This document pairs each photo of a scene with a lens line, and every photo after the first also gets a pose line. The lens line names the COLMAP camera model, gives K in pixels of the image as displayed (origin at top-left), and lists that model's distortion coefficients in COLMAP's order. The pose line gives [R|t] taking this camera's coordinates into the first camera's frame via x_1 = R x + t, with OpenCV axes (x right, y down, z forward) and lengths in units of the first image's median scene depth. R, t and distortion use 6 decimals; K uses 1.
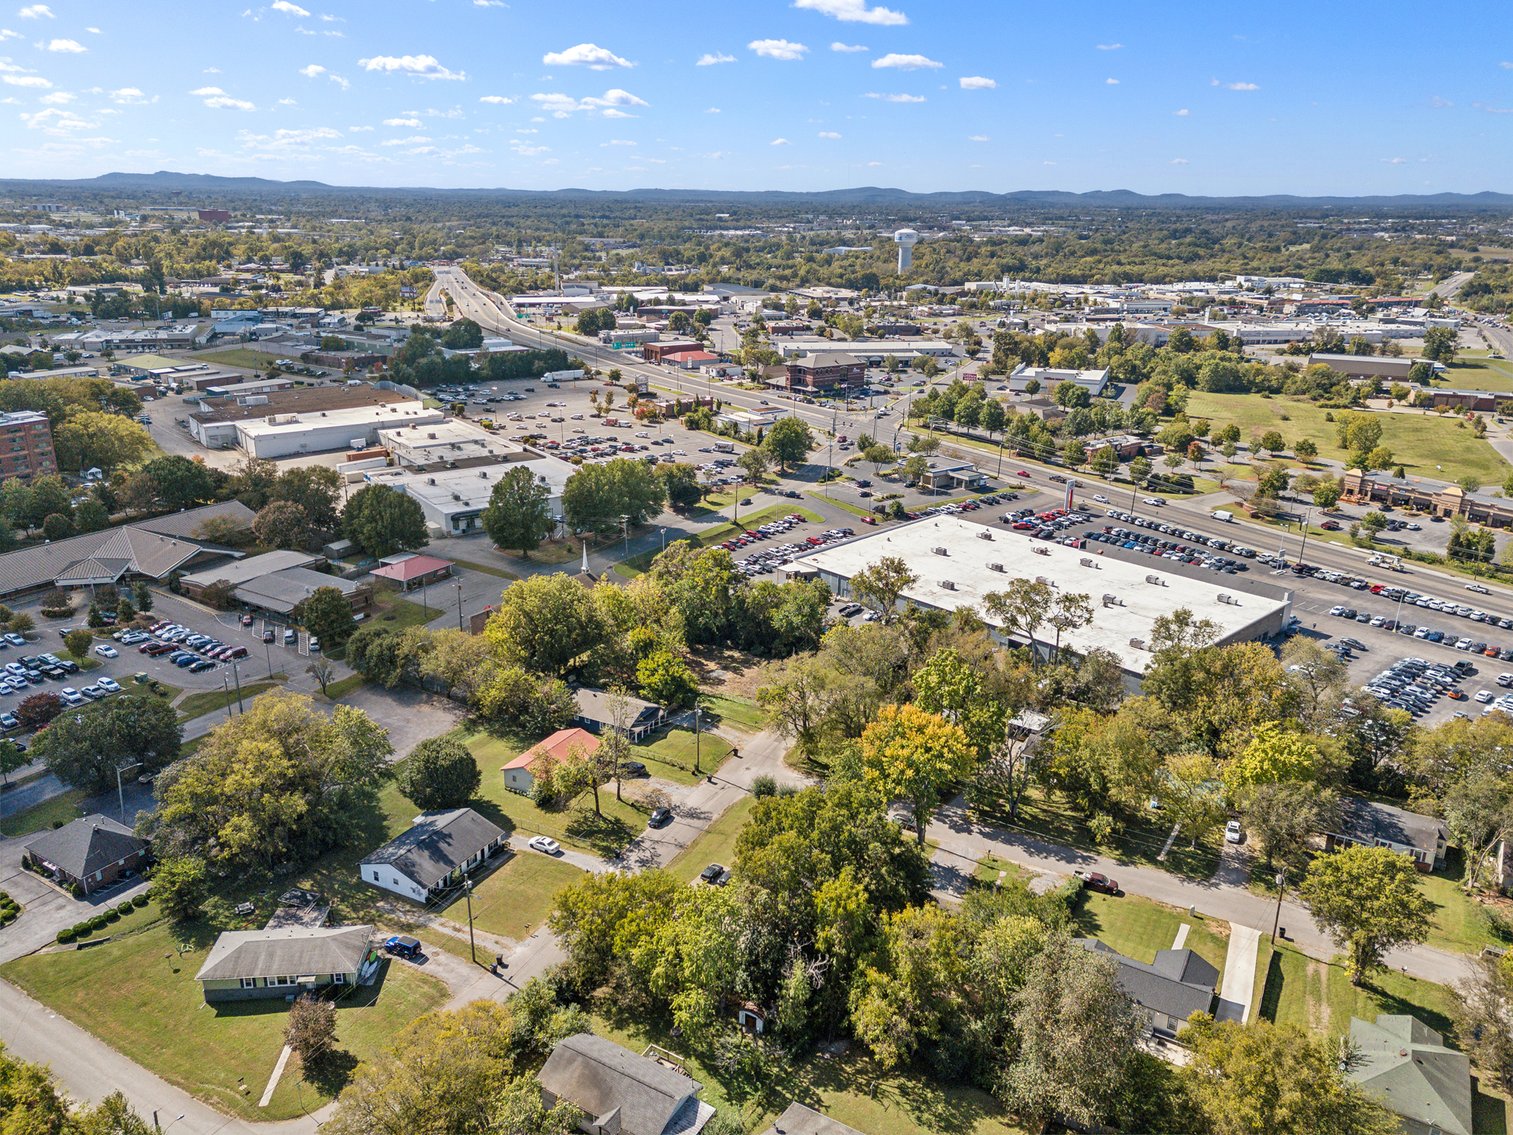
lens RADIAL K [[1098.4, 0, 756.2], [0, 1098.4, 573.9], [0, 0, 1]] dist [0.091378, -0.098221]
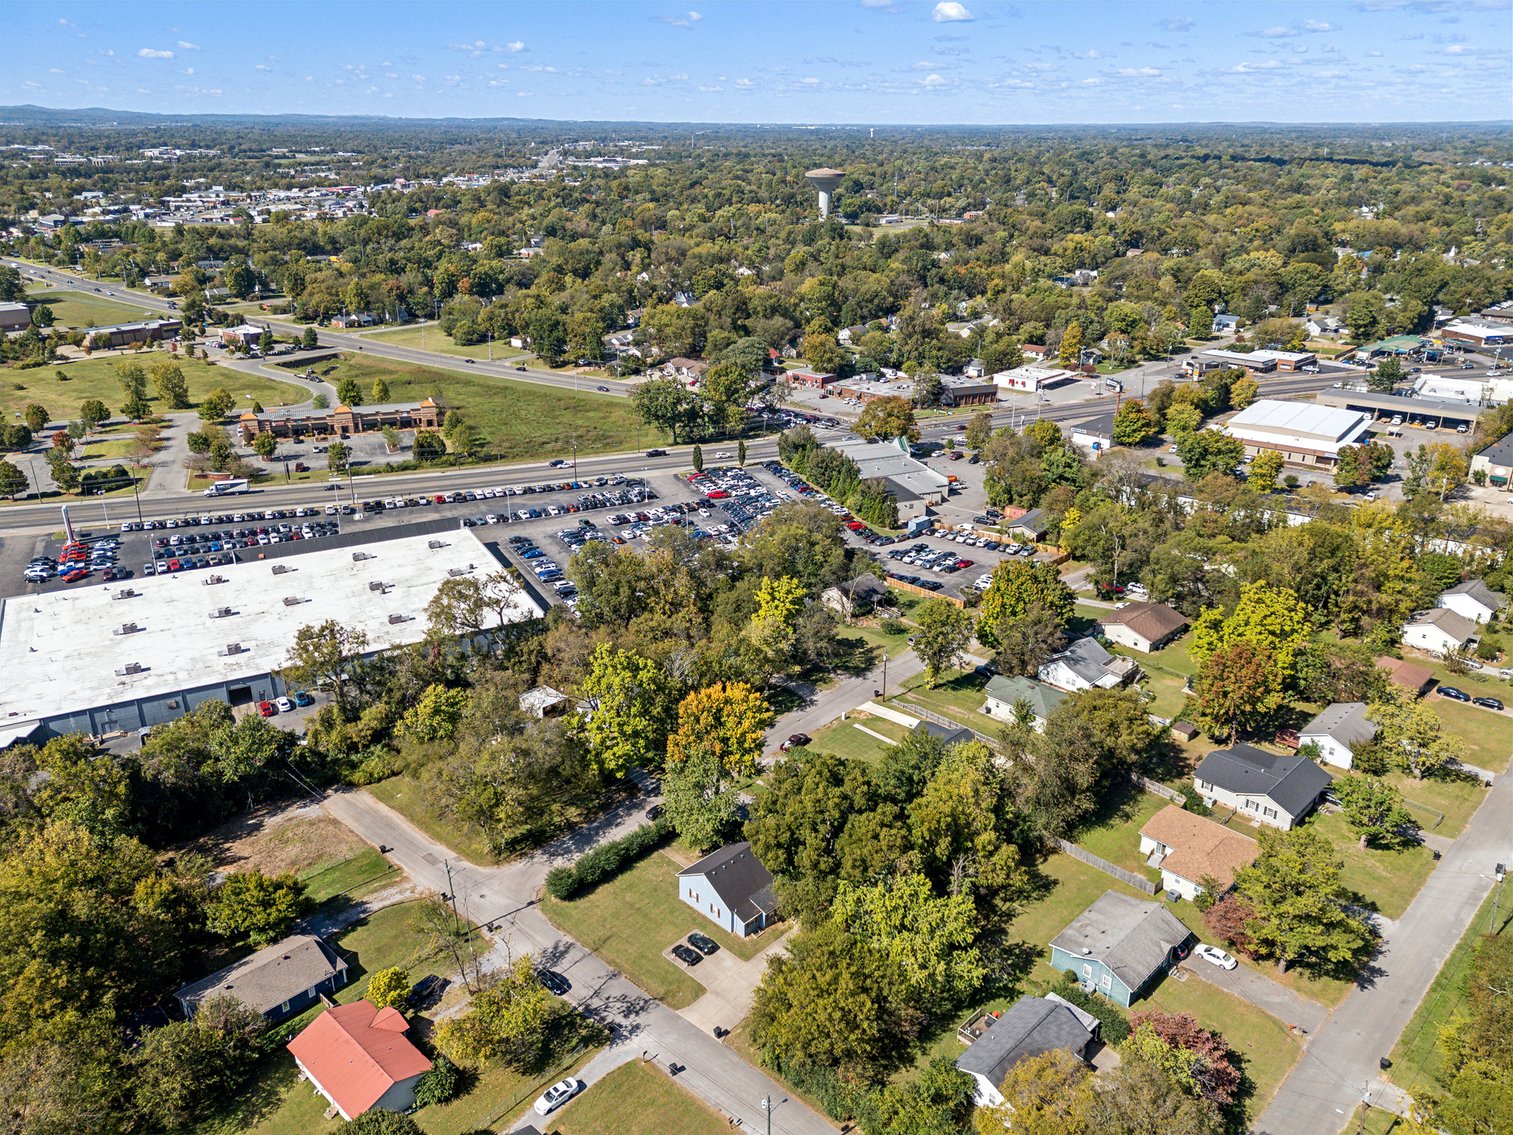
lens RADIAL K [[1098.4, 0, 756.2], [0, 1098.4, 573.9], [0, 0, 1]] dist [0.091378, -0.098221]
pose [[0.255404, -0.376498, 0.890516, -0.327225], [0.310667, 0.904177, 0.293173, -0.120262], [-0.915563, 0.201776, 0.347896, 0.252937]]
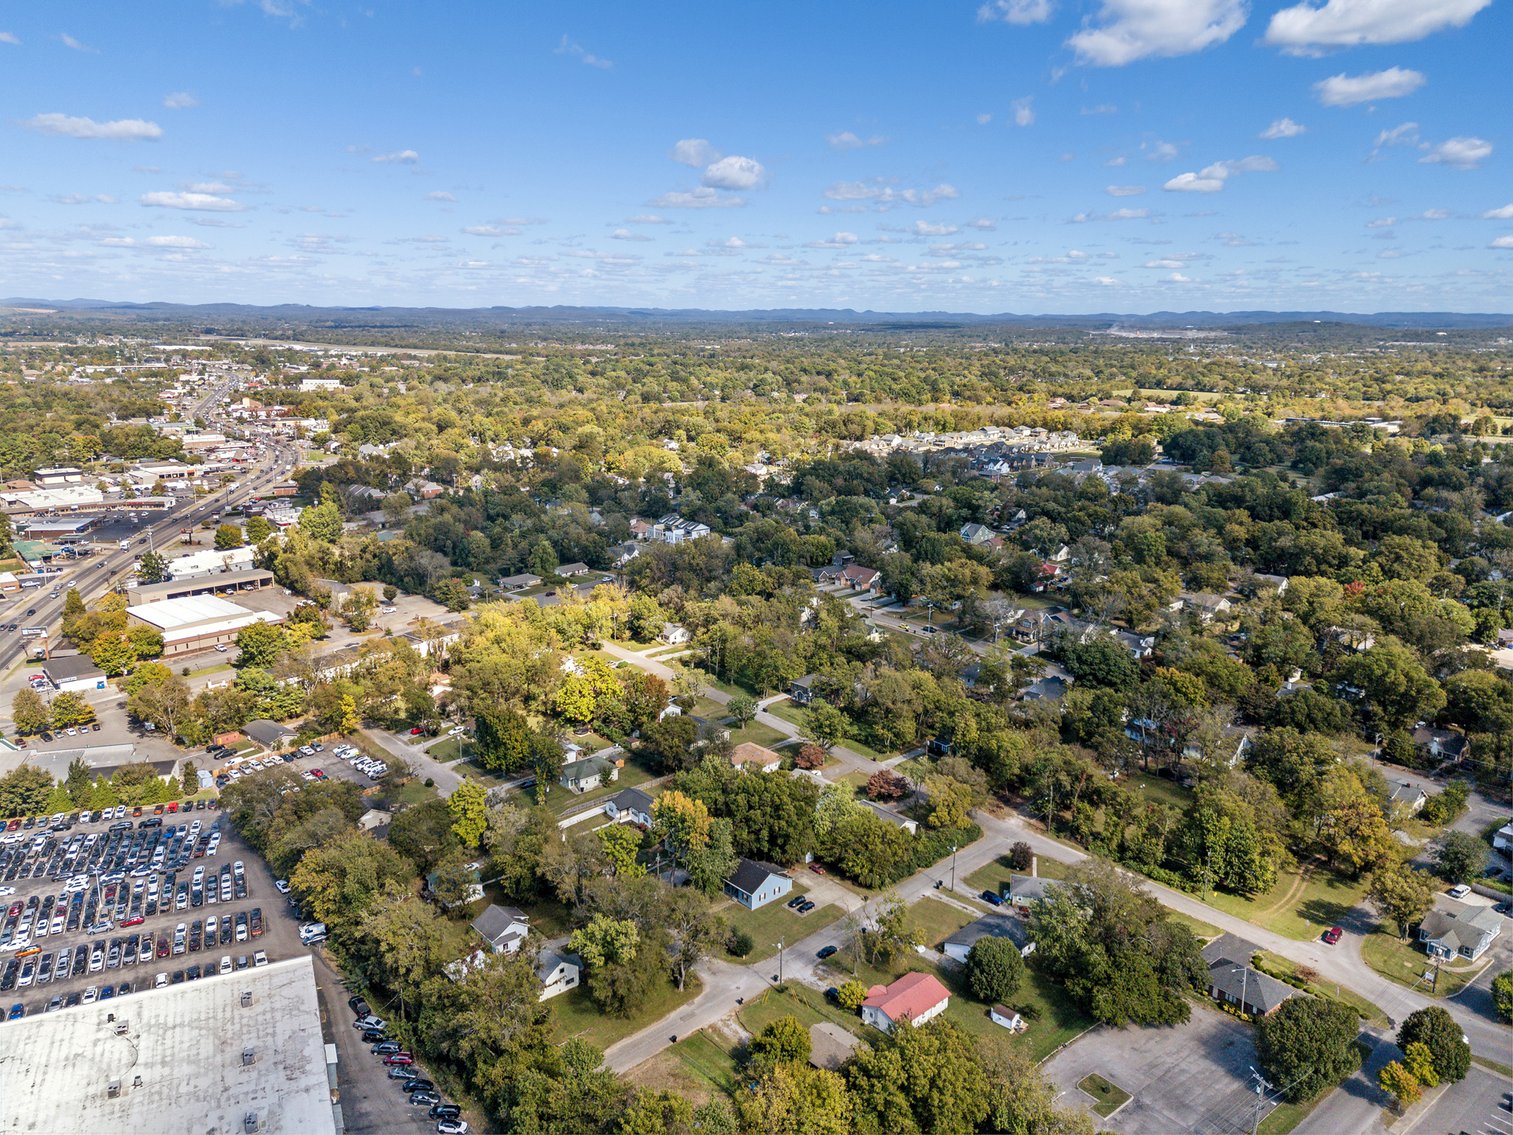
lens RADIAL K [[1098.4, 0, 756.2], [0, 1098.4, 573.9], [0, 0, 1]] dist [0.091378, -0.098221]
pose [[-0.949679, -0.097040, 0.297812, -0.174826], [0.075817, 0.851307, 0.519160, -0.421311], [-0.303909, 0.515615, -0.801112, 0.909982]]
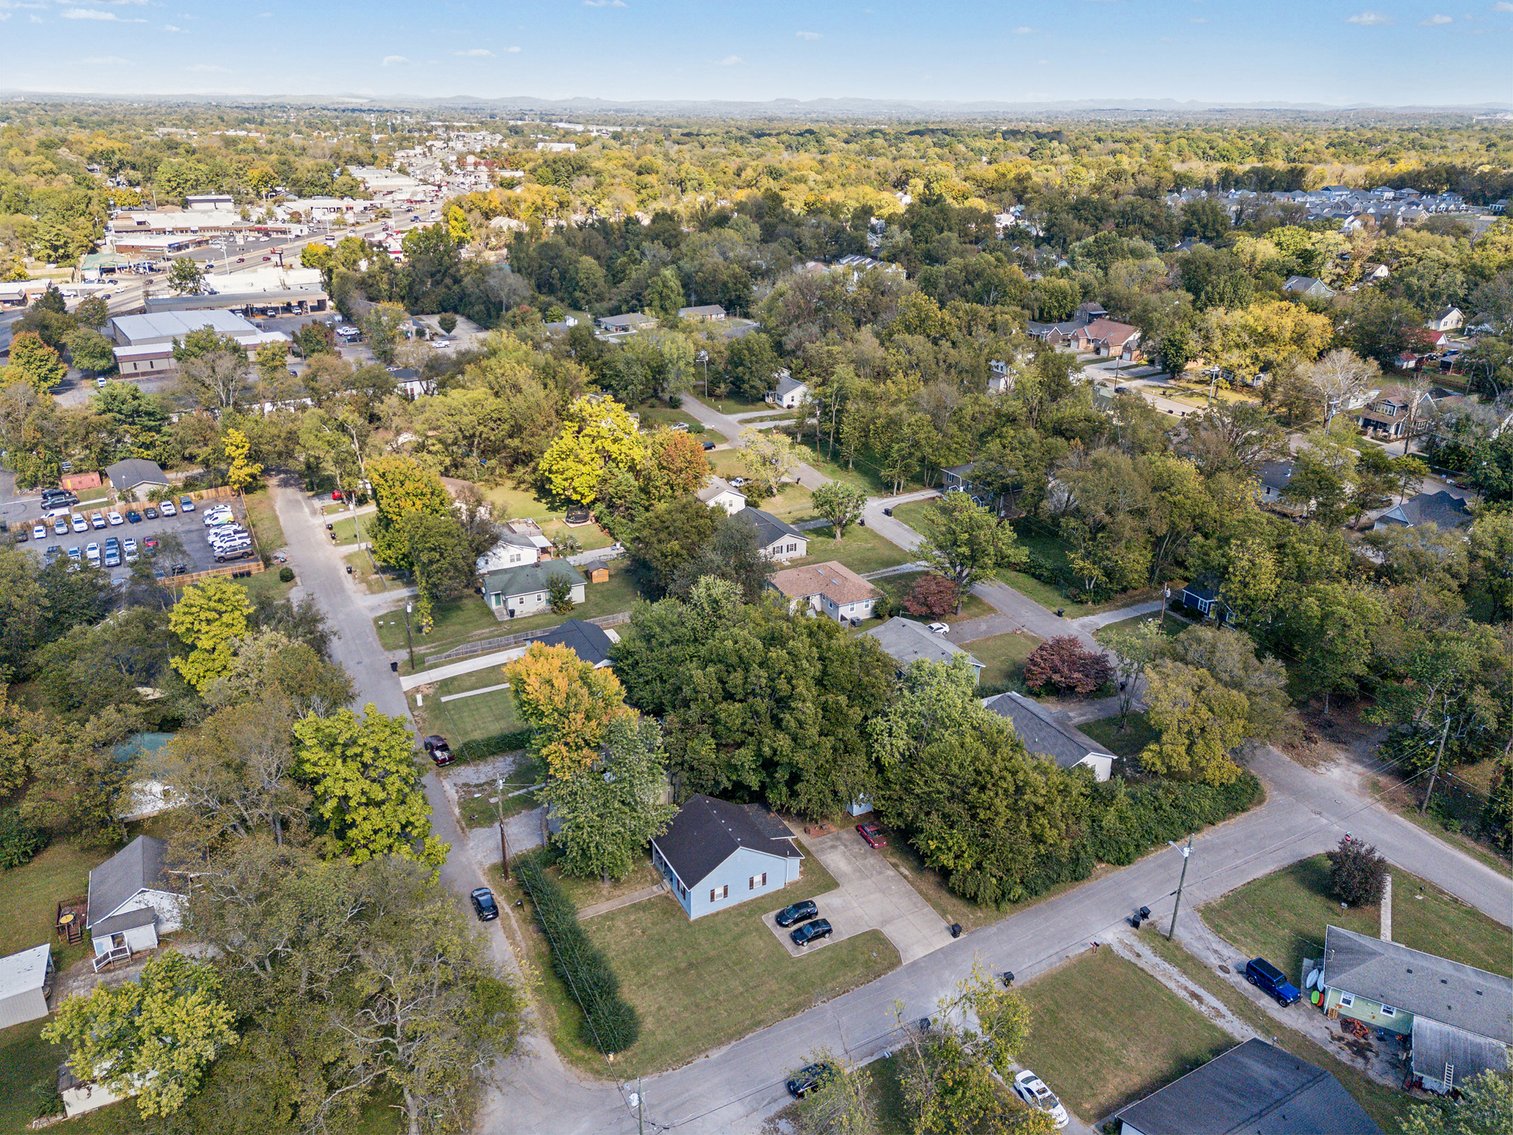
lens RADIAL K [[1098.4, 0, 756.2], [0, 1098.4, 573.9], [0, 0, 1]] dist [0.091378, -0.098221]
pose [[-0.844765, -0.229951, 0.483213, -0.130212], [0.149939, 0.765093, 0.626219, -0.148940], [-0.513703, 0.601461, -0.611845, 0.585893]]
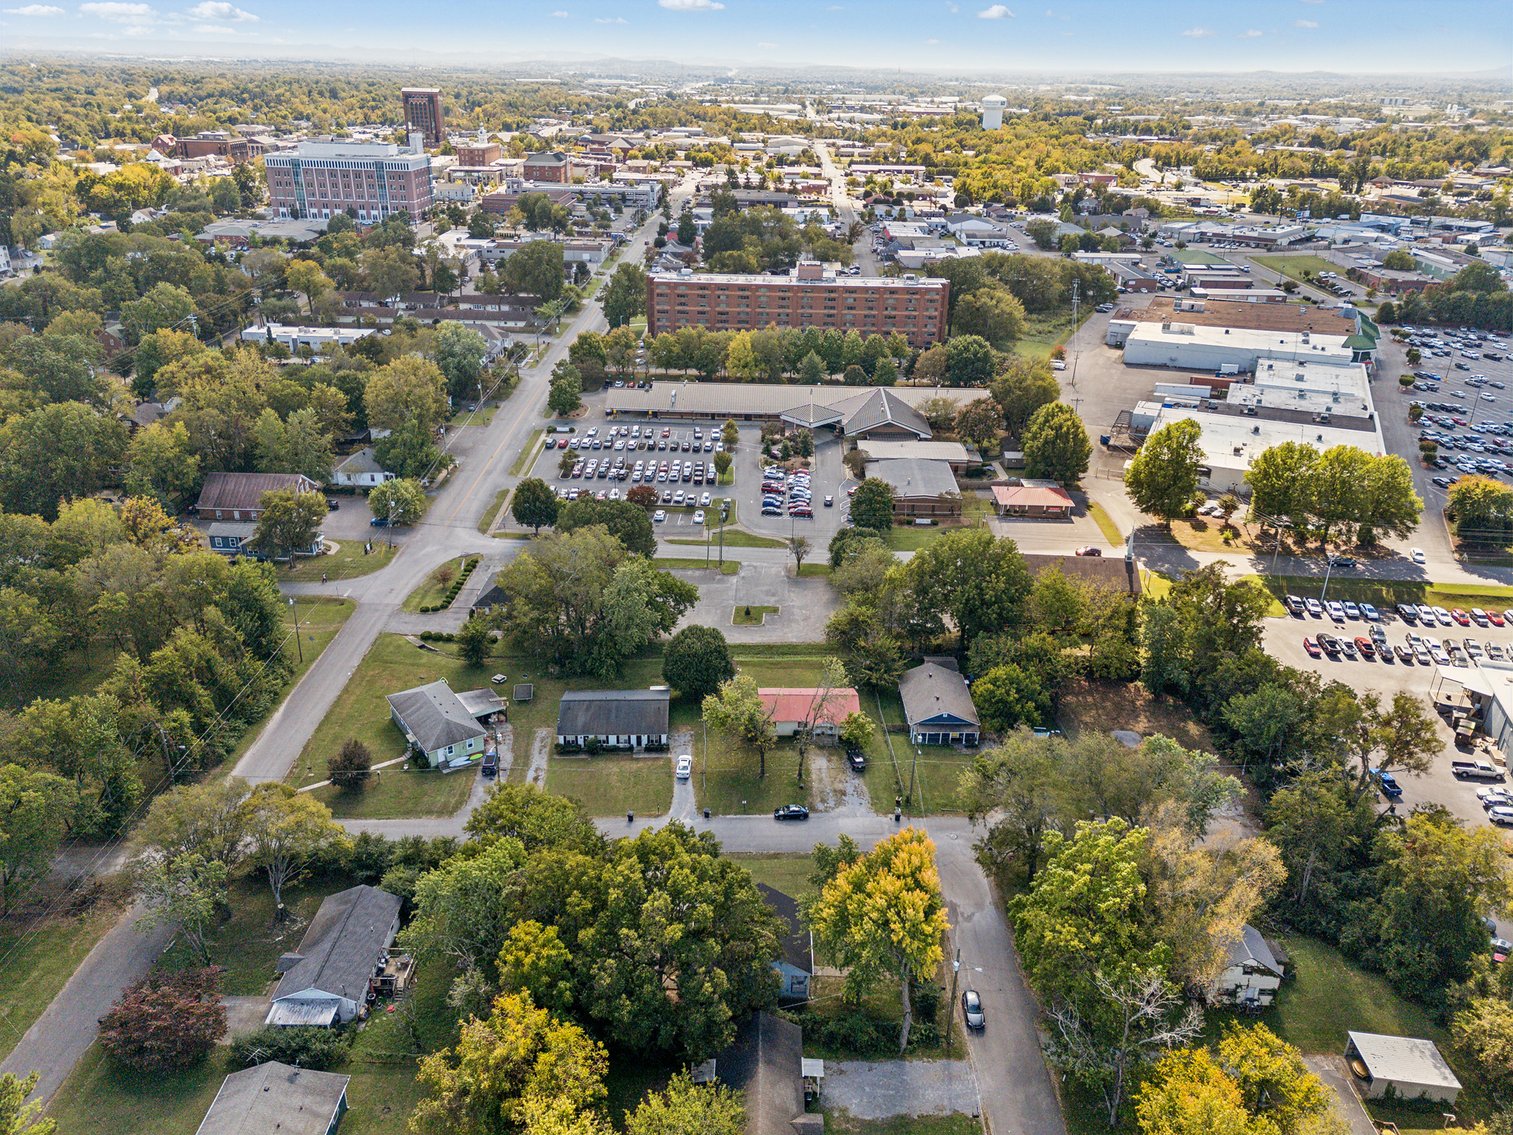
lens RADIAL K [[1124.7, 0, 753.6], [0, 1124.7, 580.5], [0, 0, 1]] dist [0.084889, -0.085769]
pose [[0.502388, 0.353013, -0.789296, 0.257669], [-0.293484, 0.928285, 0.228372, -0.066574], [0.813310, 0.116914, 0.569963, 0.220901]]
